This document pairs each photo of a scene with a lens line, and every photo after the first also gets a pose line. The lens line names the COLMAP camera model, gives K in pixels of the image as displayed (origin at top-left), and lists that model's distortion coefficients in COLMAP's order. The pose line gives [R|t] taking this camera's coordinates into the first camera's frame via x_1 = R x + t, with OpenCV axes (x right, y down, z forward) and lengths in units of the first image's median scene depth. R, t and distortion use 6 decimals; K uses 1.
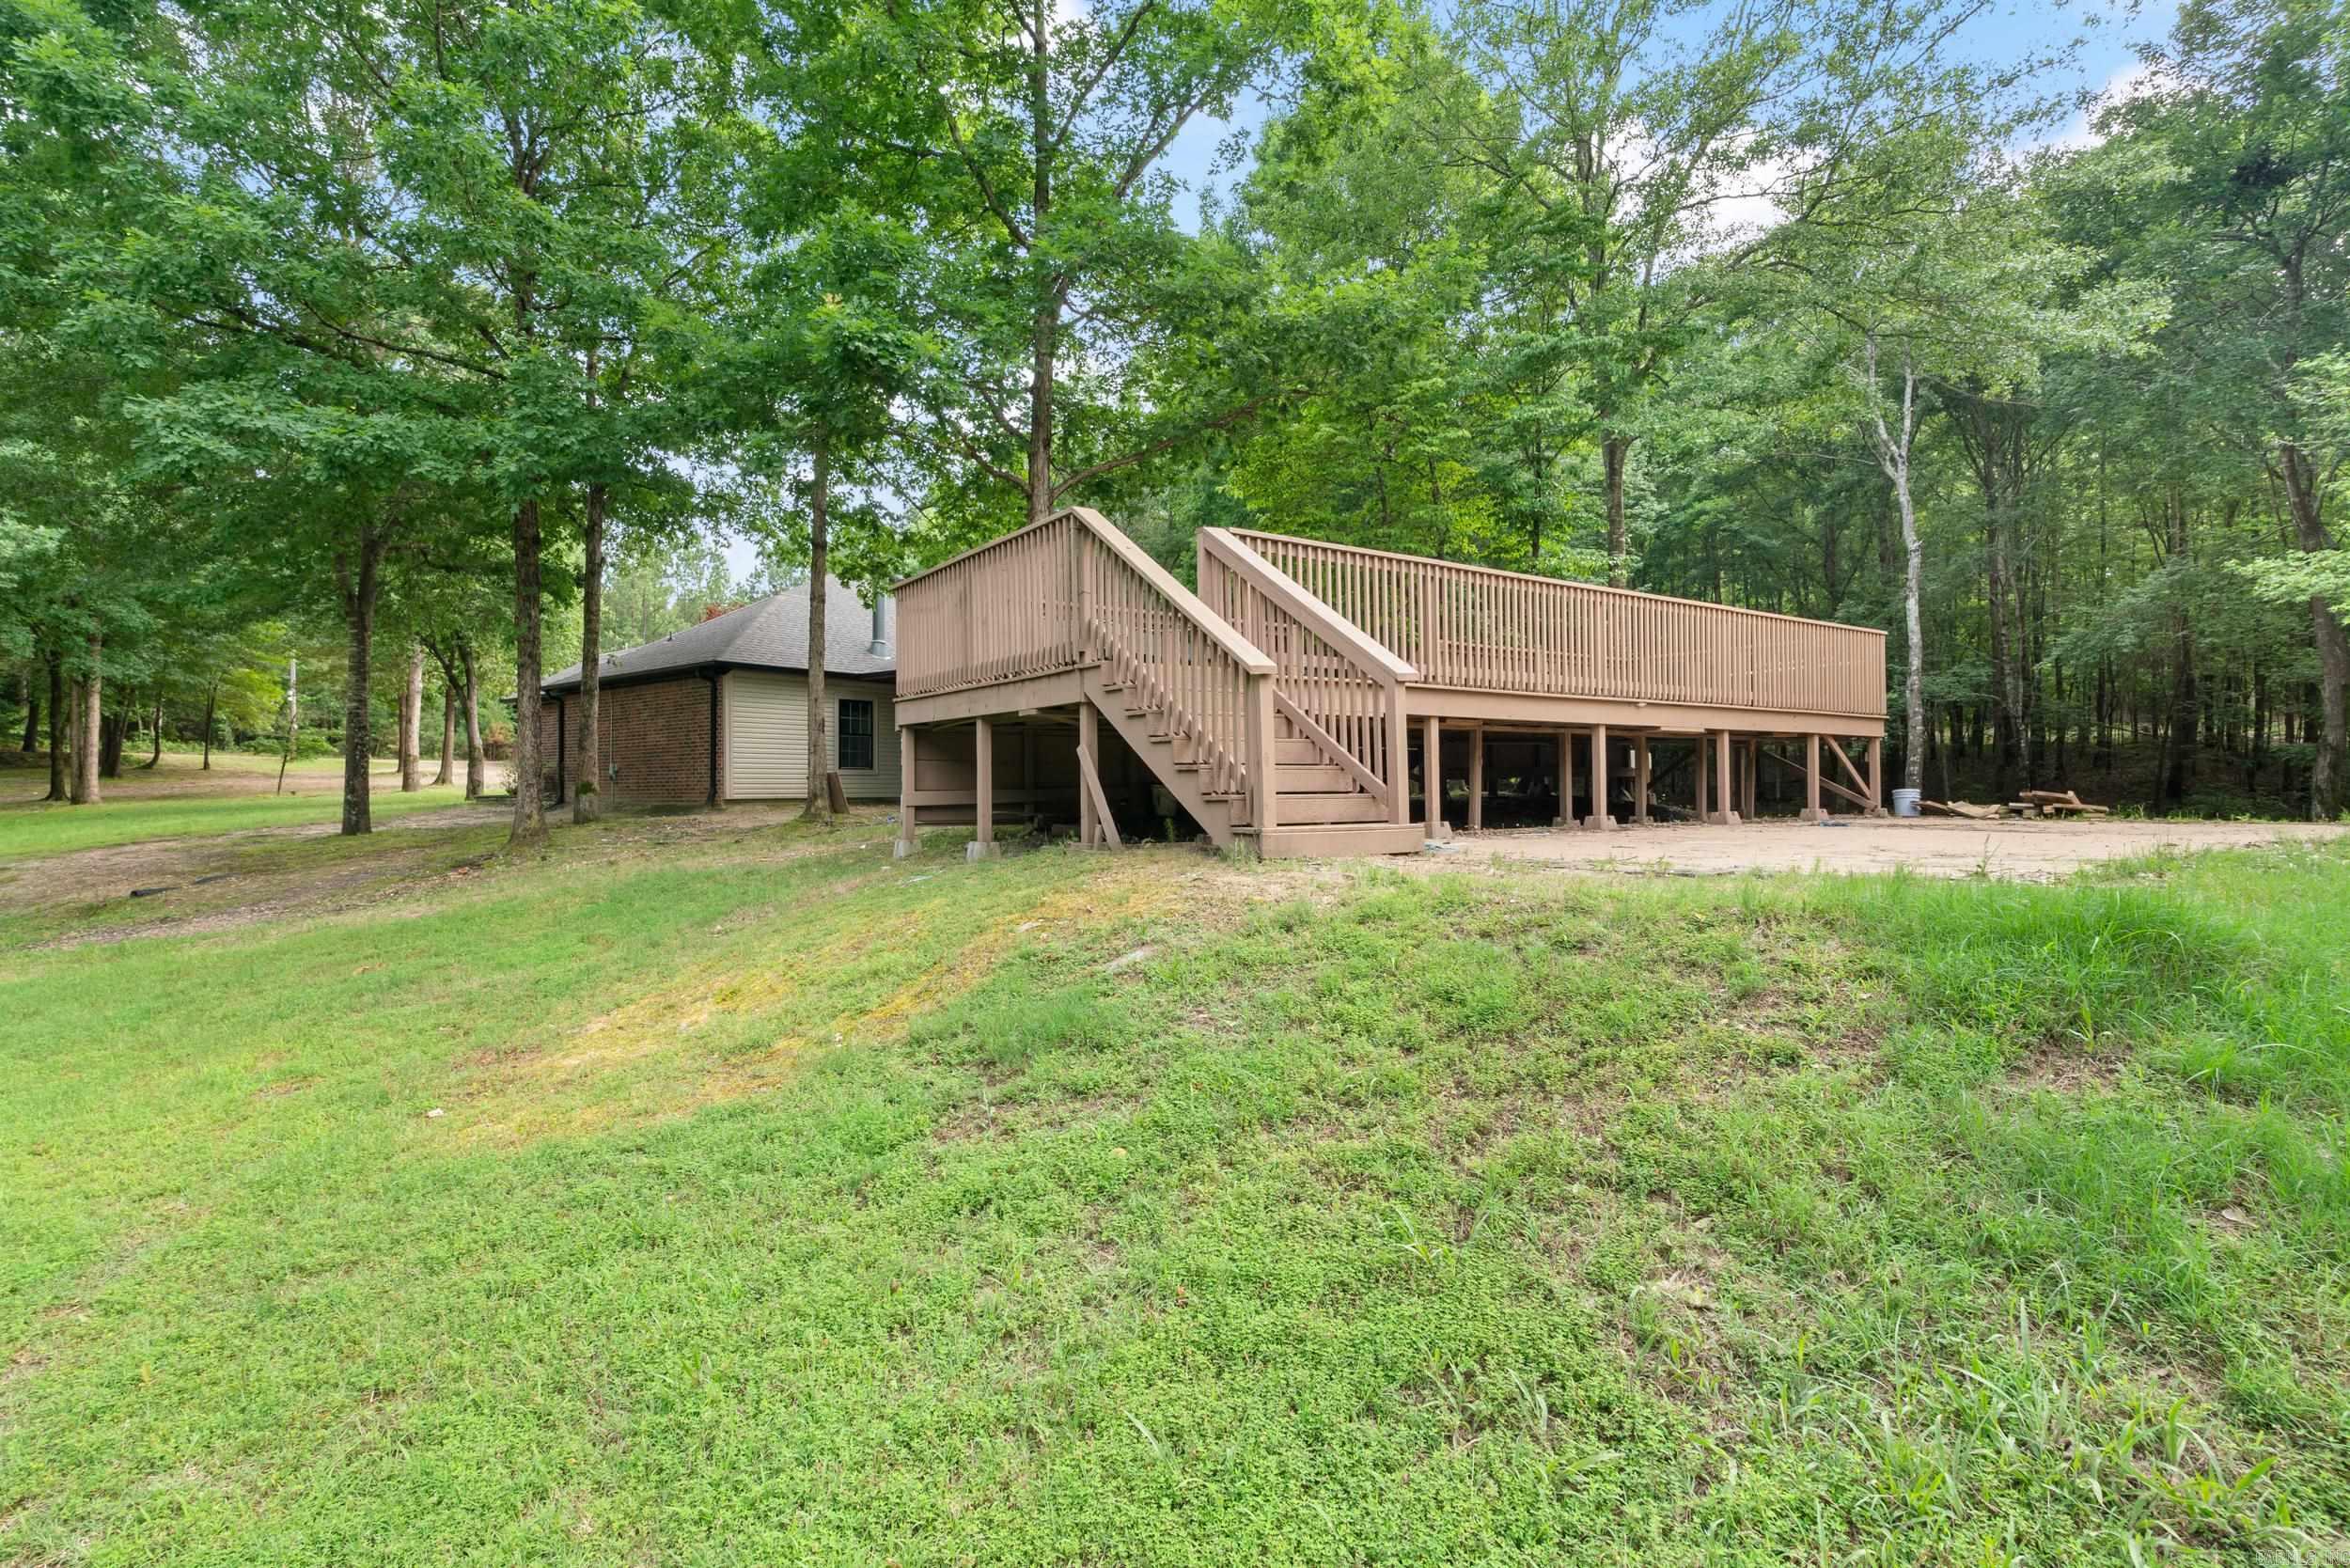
lens RADIAL K [[1083.3, 0, 1169.8], [0, 1083.3, 775.0], [0, 0, 1]] dist [-0.009752, 0.002155]
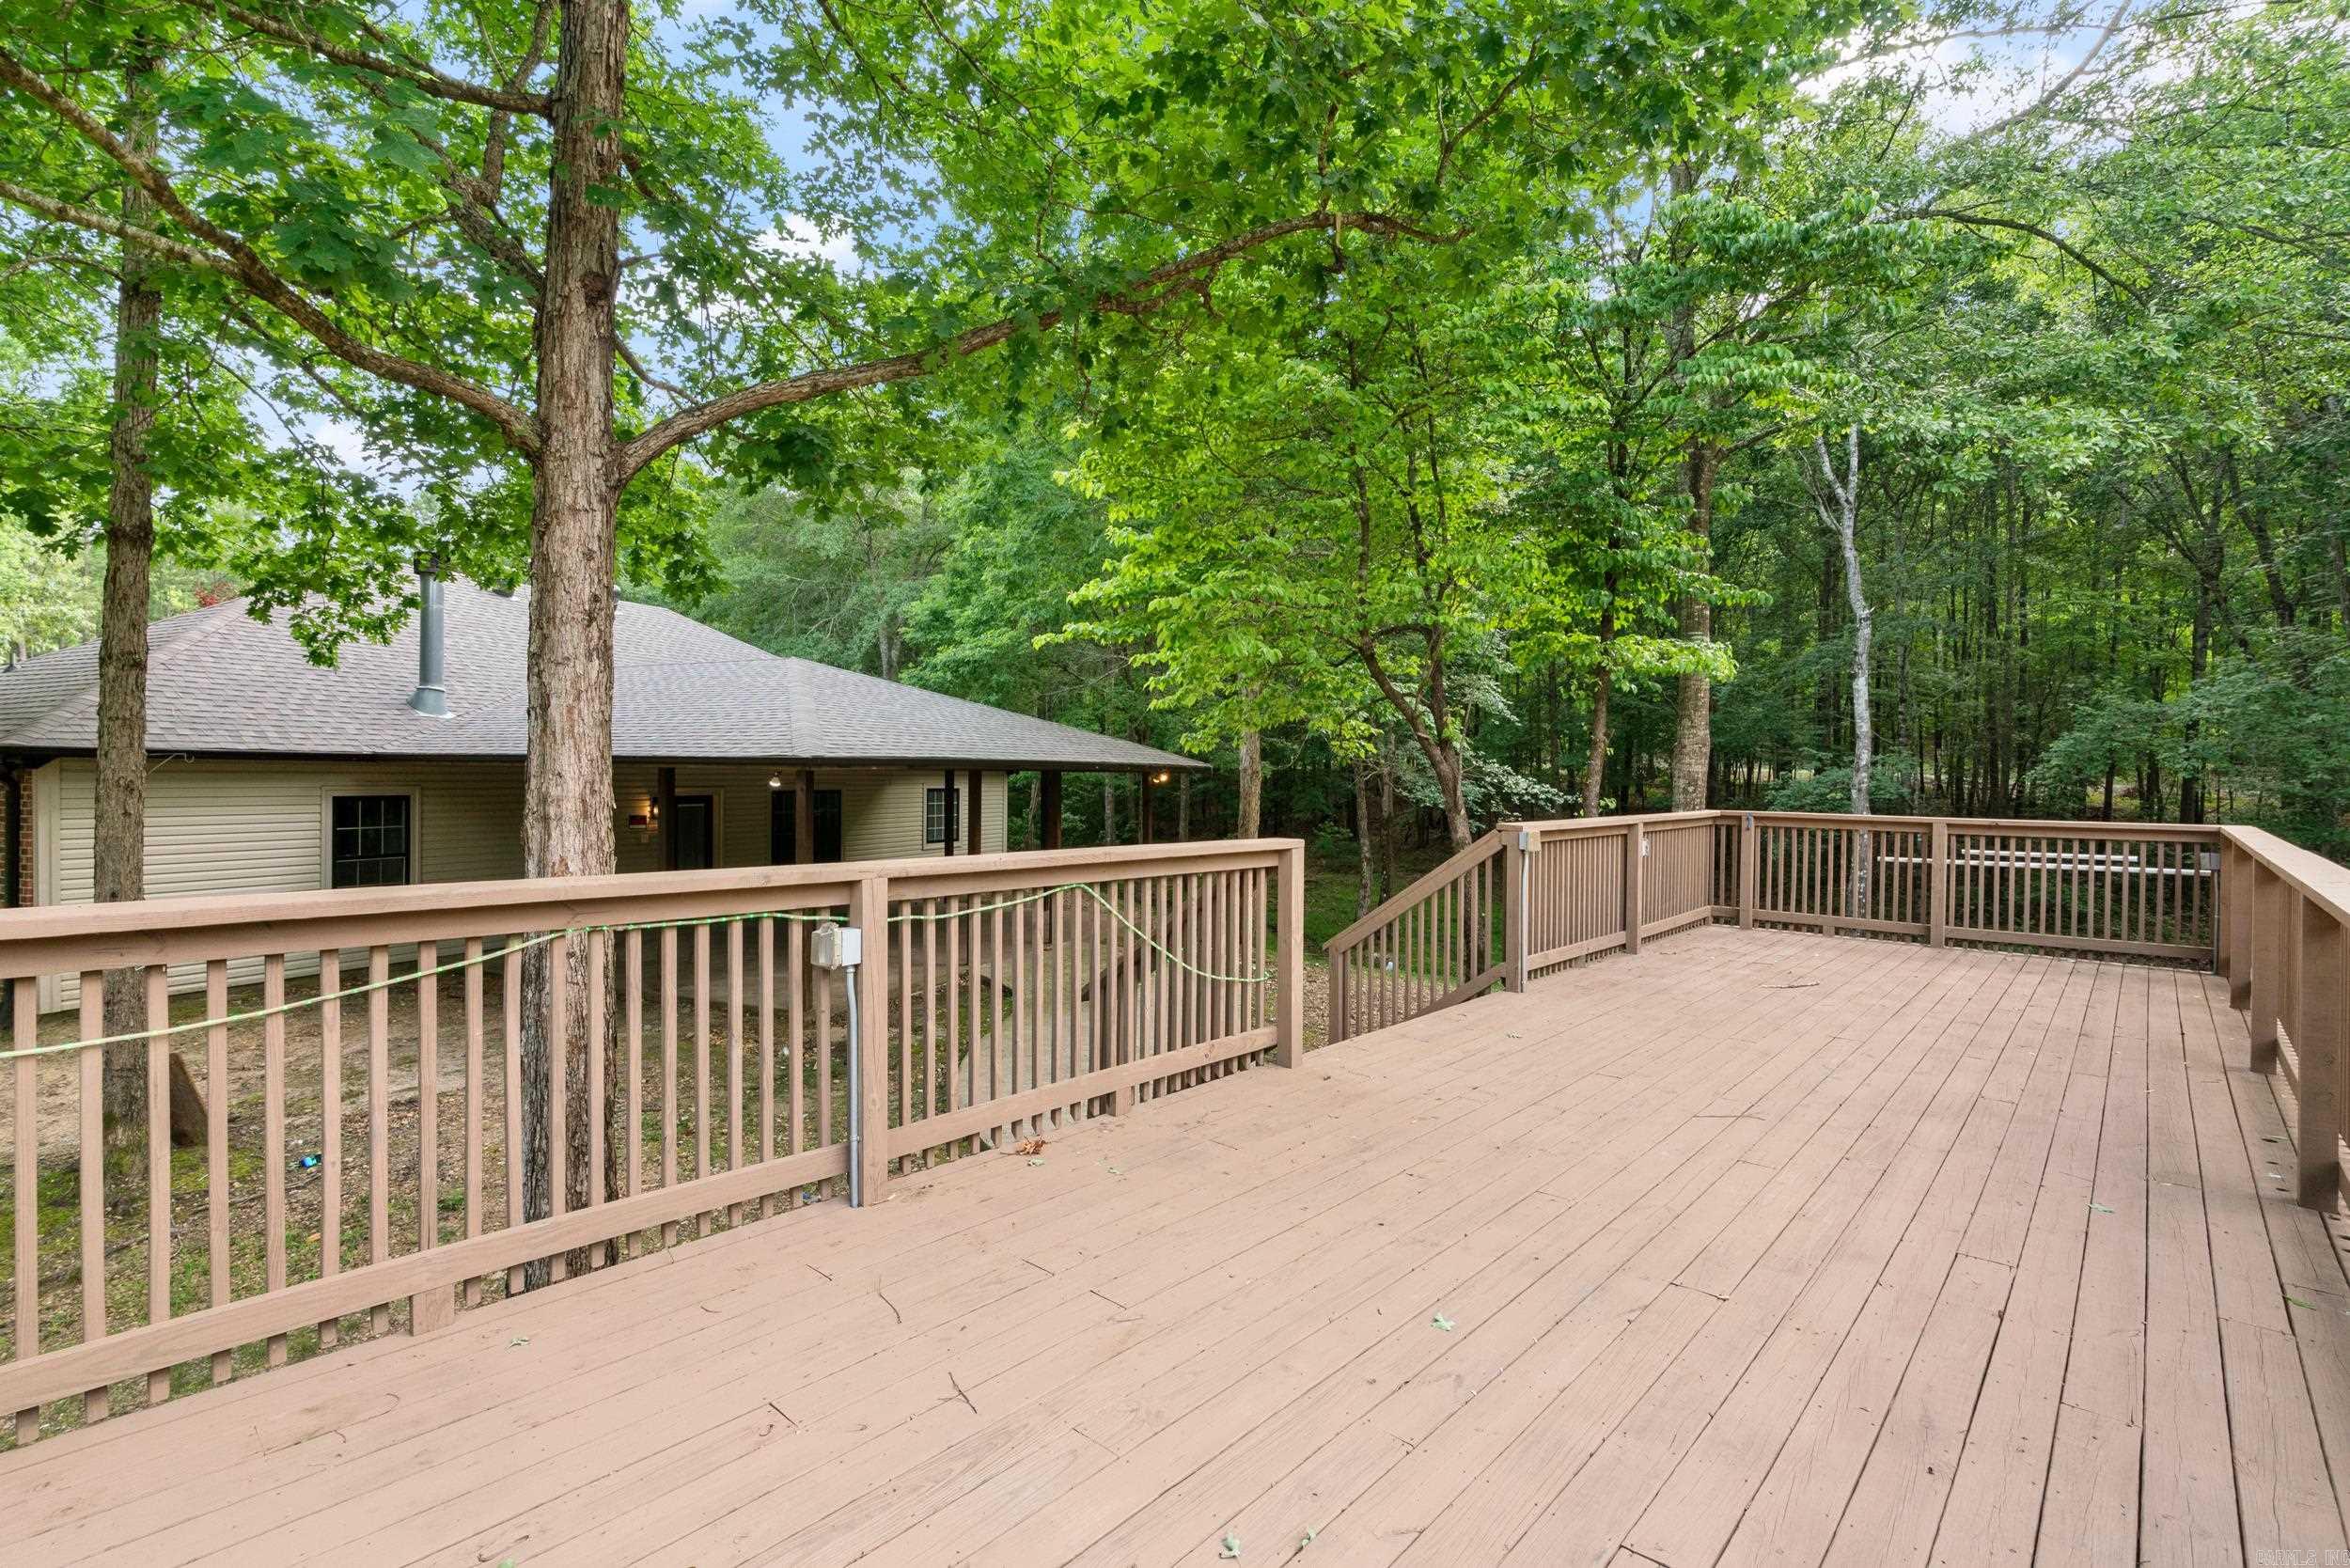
lens RADIAL K [[1083.3, 0, 1170.0], [0, 1083.3, 792.5], [0, 0, 1]] dist [-0.009752, 0.002155]
pose [[0.972405, 0.012798, 0.232946, -0.016117], [-0.018420, 0.999589, 0.021974, -0.113315], [-0.232569, -0.025658, 0.972241, 0.433093]]
